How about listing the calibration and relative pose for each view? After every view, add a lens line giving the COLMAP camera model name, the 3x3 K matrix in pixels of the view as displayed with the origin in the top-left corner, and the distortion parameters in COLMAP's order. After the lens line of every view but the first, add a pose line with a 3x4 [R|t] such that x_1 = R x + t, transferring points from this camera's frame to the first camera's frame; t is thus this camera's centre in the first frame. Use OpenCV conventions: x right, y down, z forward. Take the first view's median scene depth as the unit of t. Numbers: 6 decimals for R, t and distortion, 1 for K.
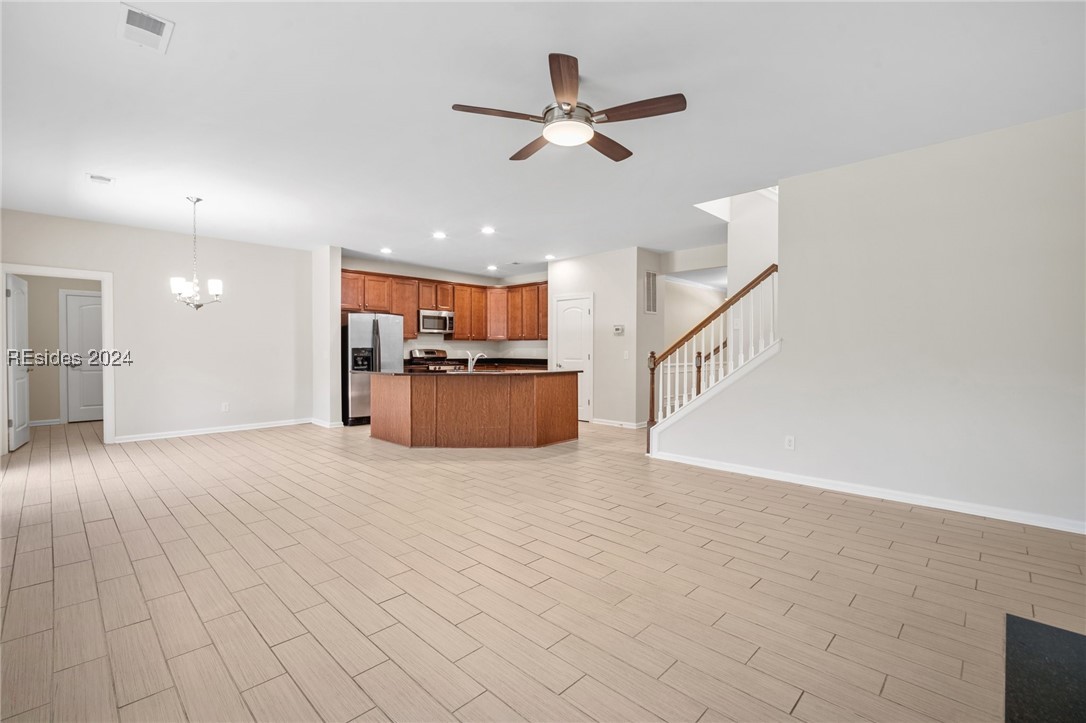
lens RADIAL K [[478.6, 0, 543.0], [0, 478.6, 361.5], [0, 0, 1]] dist [-0.000932, -0.000015]
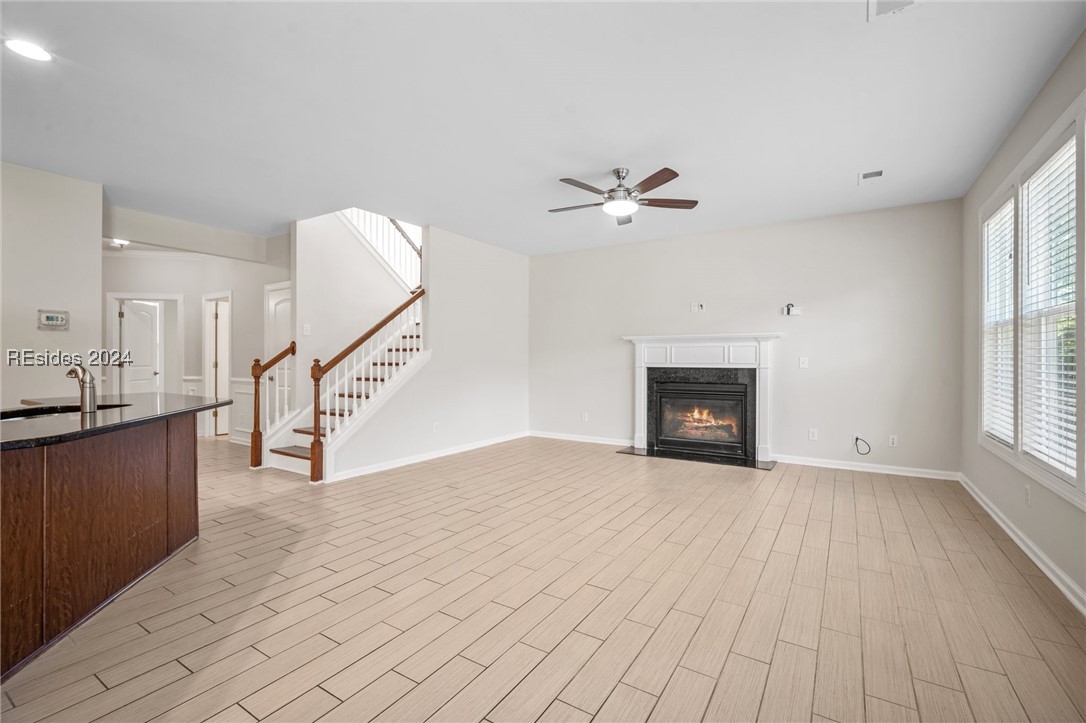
lens RADIAL K [[478.6, 0, 543.0], [0, 478.6, 361.5], [0, 0, 1]] dist [-0.000932, -0.000015]
pose [[-0.205525, -0.007892, 0.978620, -0.804105], [0.018784, 0.999751, 0.012007, -0.022209], [-0.978472, 0.020850, -0.205326, 0.939194]]
